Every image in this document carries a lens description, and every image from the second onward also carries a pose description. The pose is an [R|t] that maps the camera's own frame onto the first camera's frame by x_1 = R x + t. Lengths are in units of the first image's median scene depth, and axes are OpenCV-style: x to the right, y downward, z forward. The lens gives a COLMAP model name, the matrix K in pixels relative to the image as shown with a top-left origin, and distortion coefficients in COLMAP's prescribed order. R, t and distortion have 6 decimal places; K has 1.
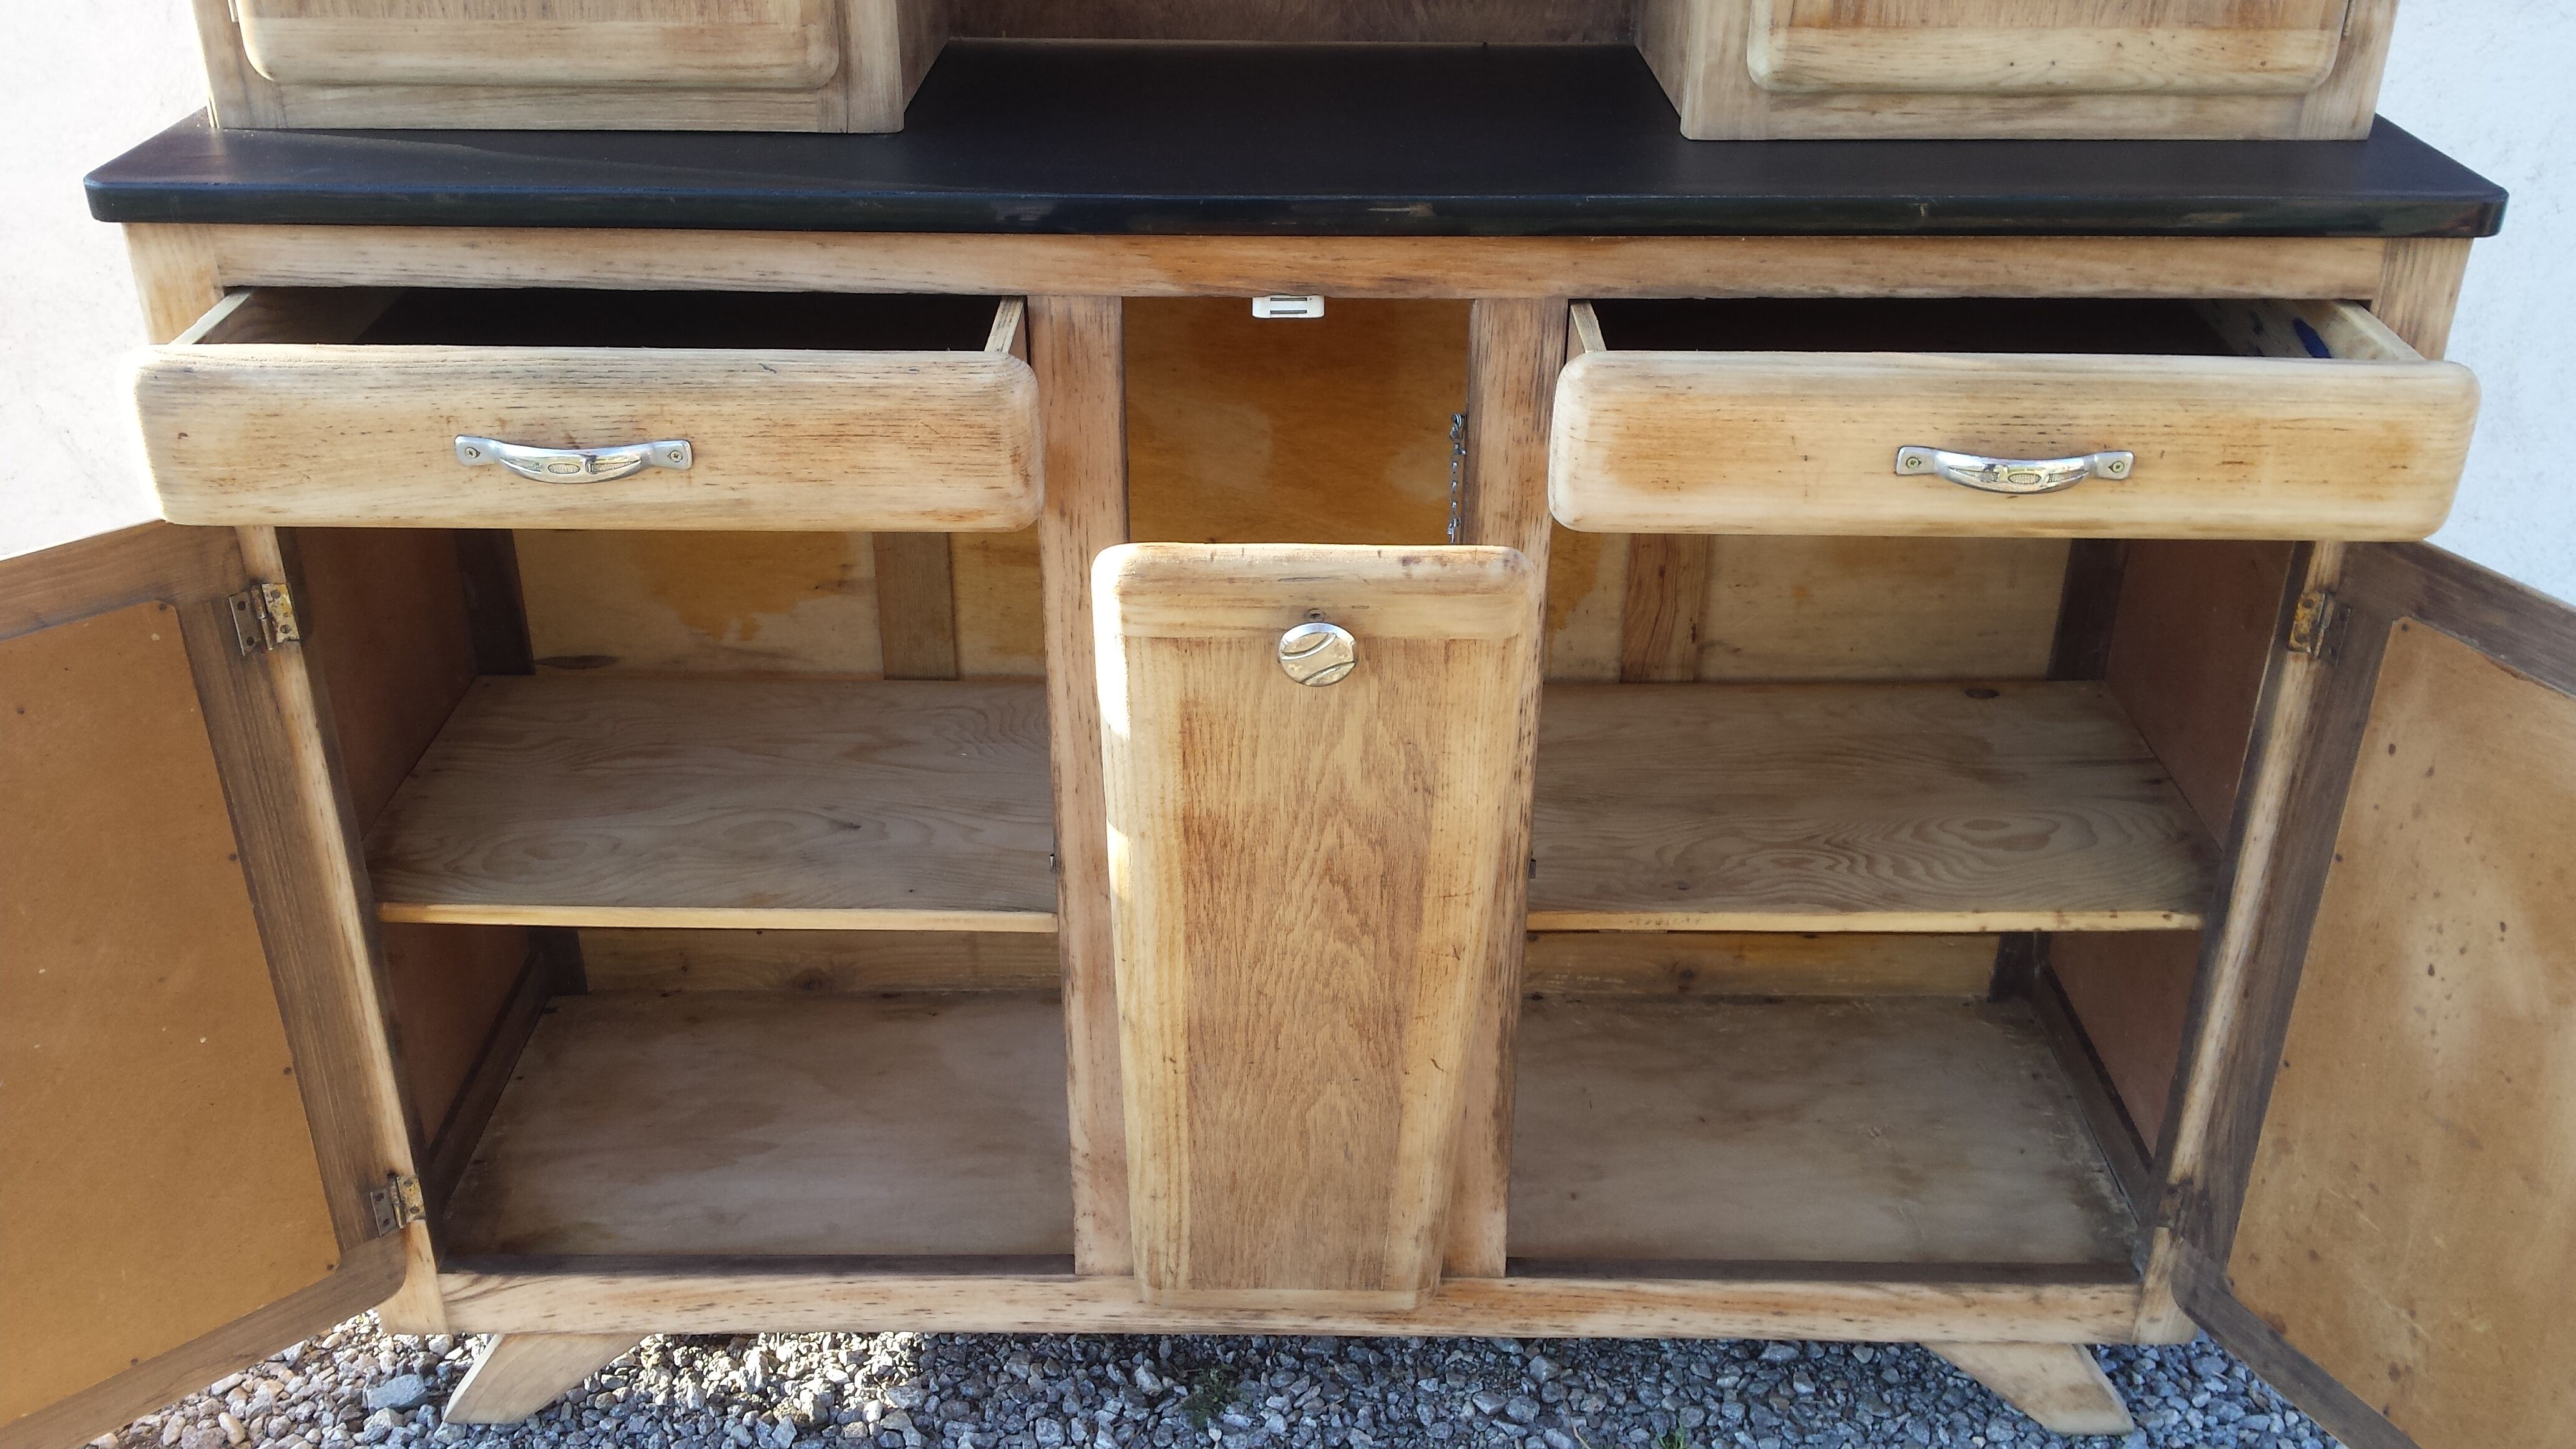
lens RADIAL K [[2316.1, 0, 1292.8], [0, 2316.1, 747.9], [0, 0, 1]] dist [0.135180, -0.291560]
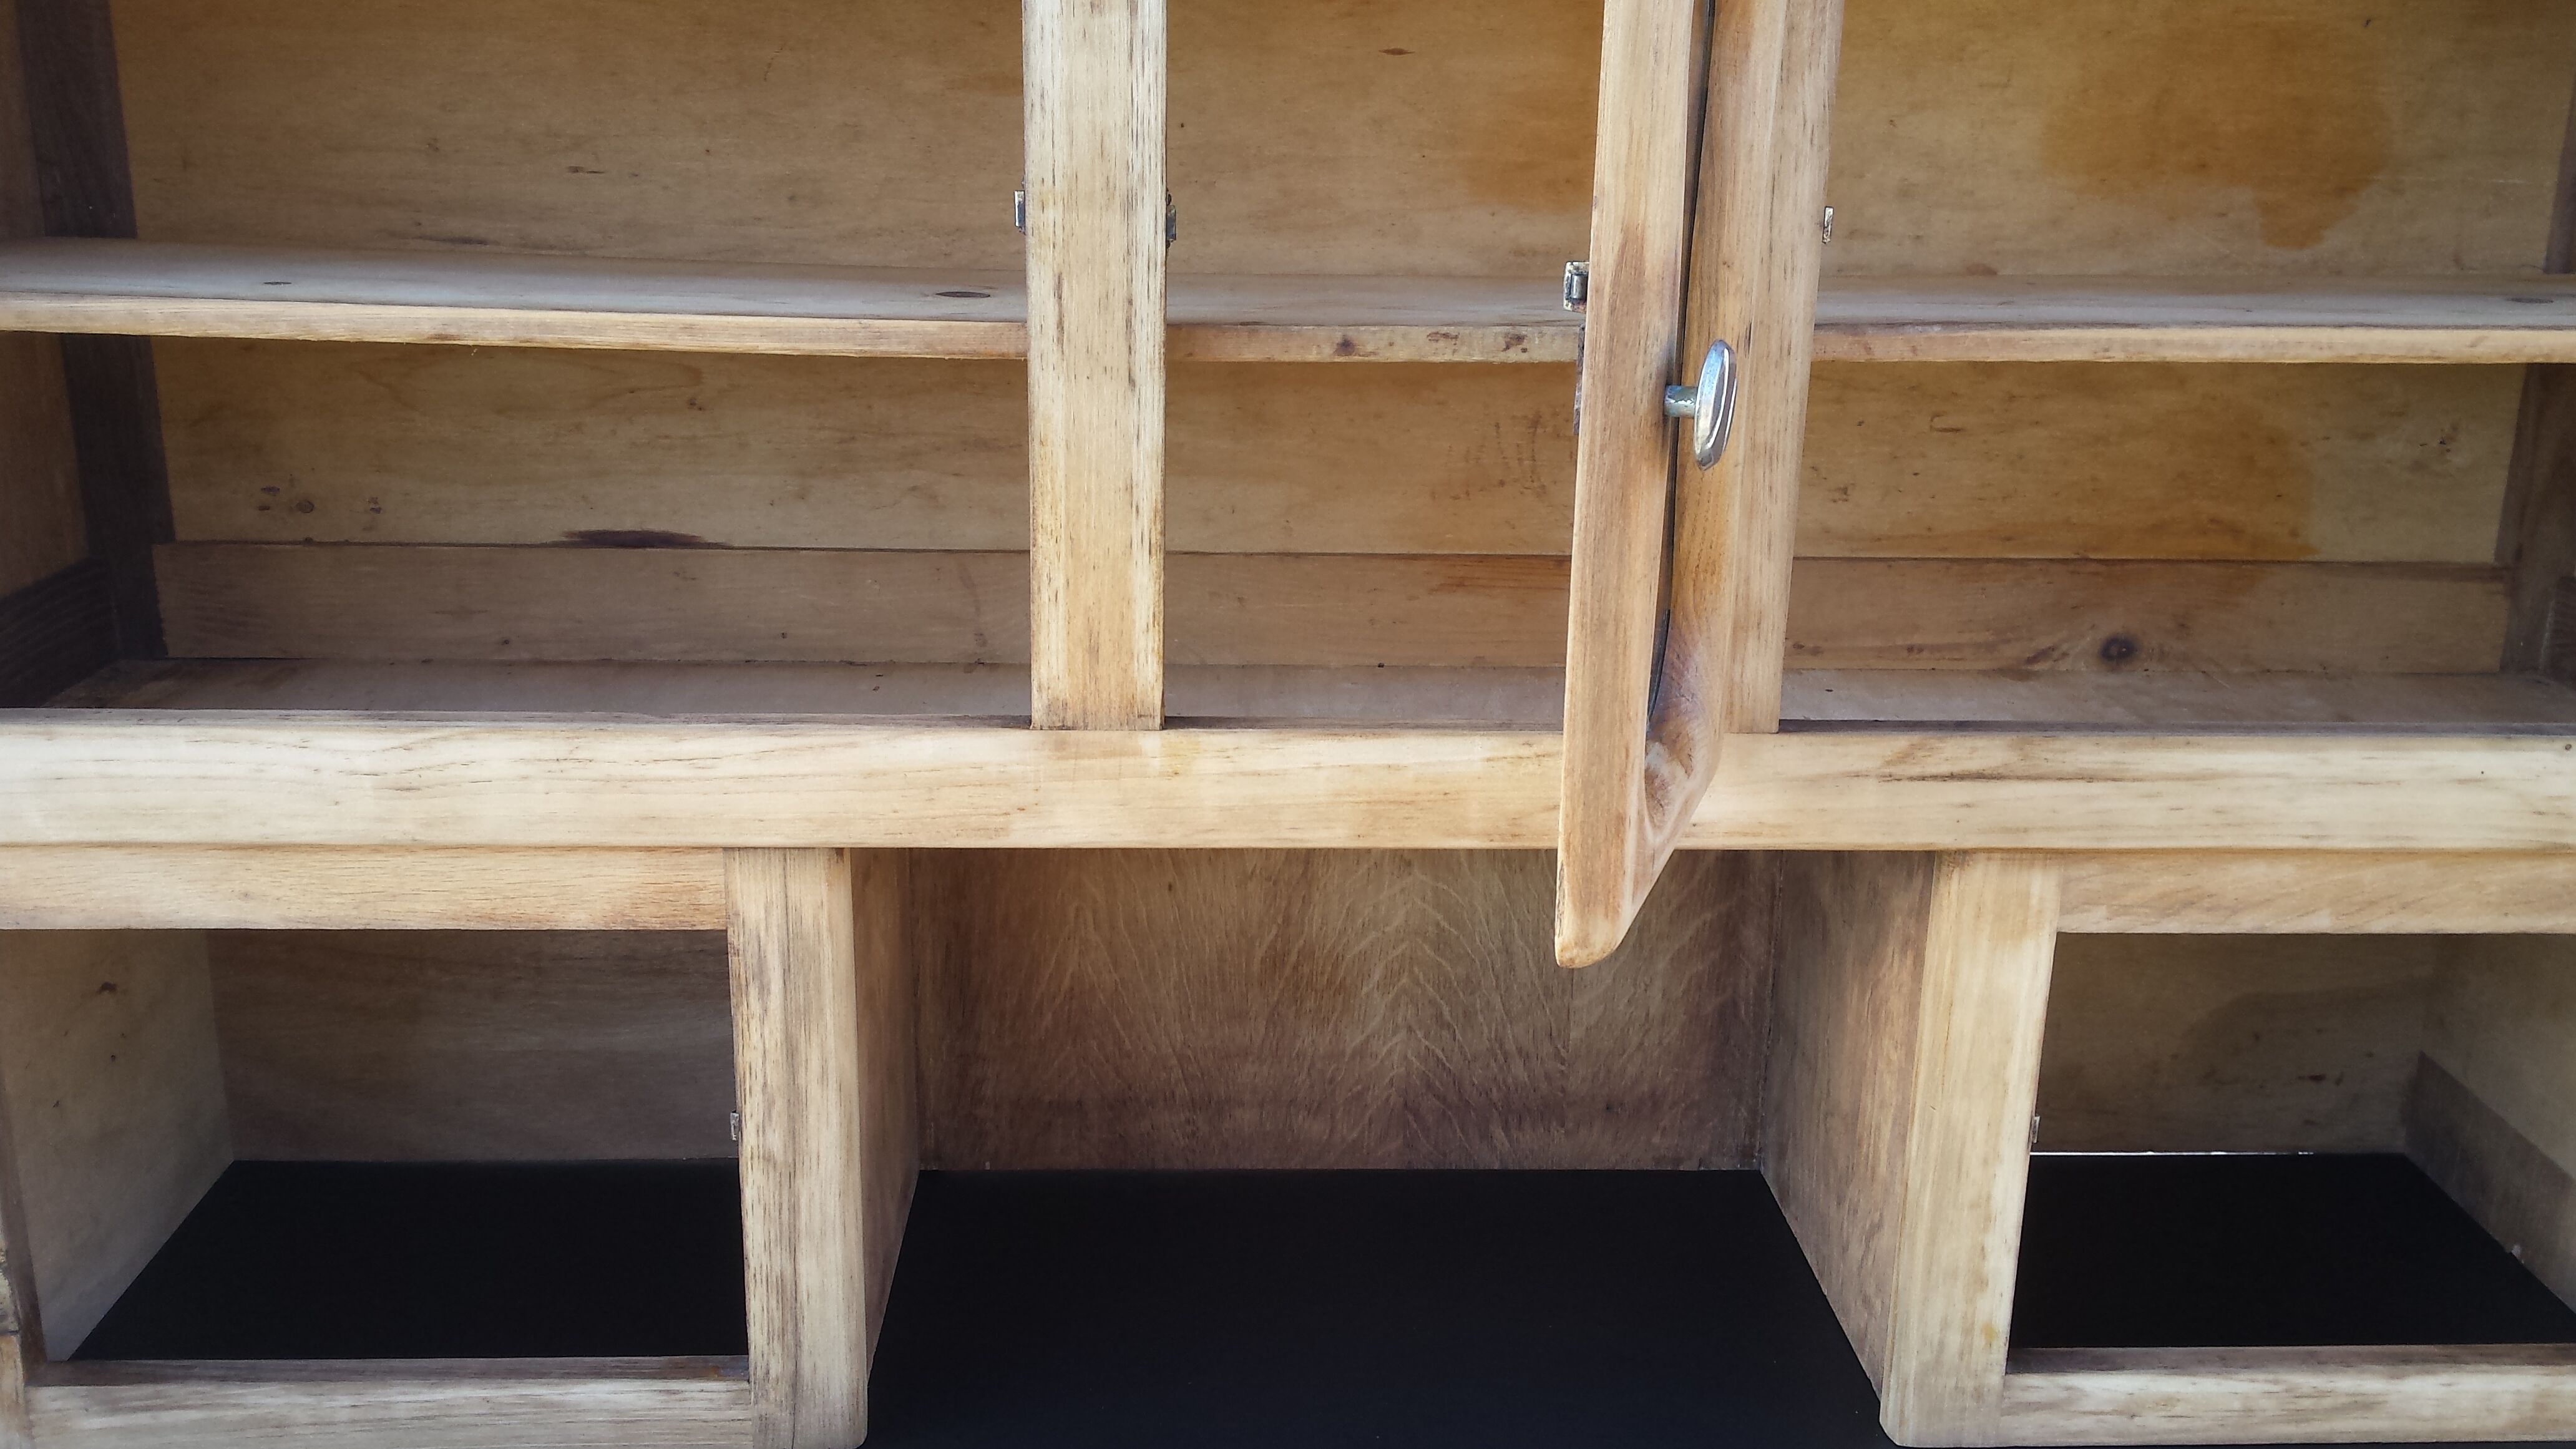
lens RADIAL K [[2286.1, 0, 1288.0], [0, 2286.1, 724.5], [0, 0, 1]] dist [0.095417, -0.214137]
pose [[0.999227, 0.000071, 0.039324, -0.061410], [0.008113, 0.978113, -0.207915, -0.347764], [-0.038478, 0.208074, 0.977356, 0.228639]]
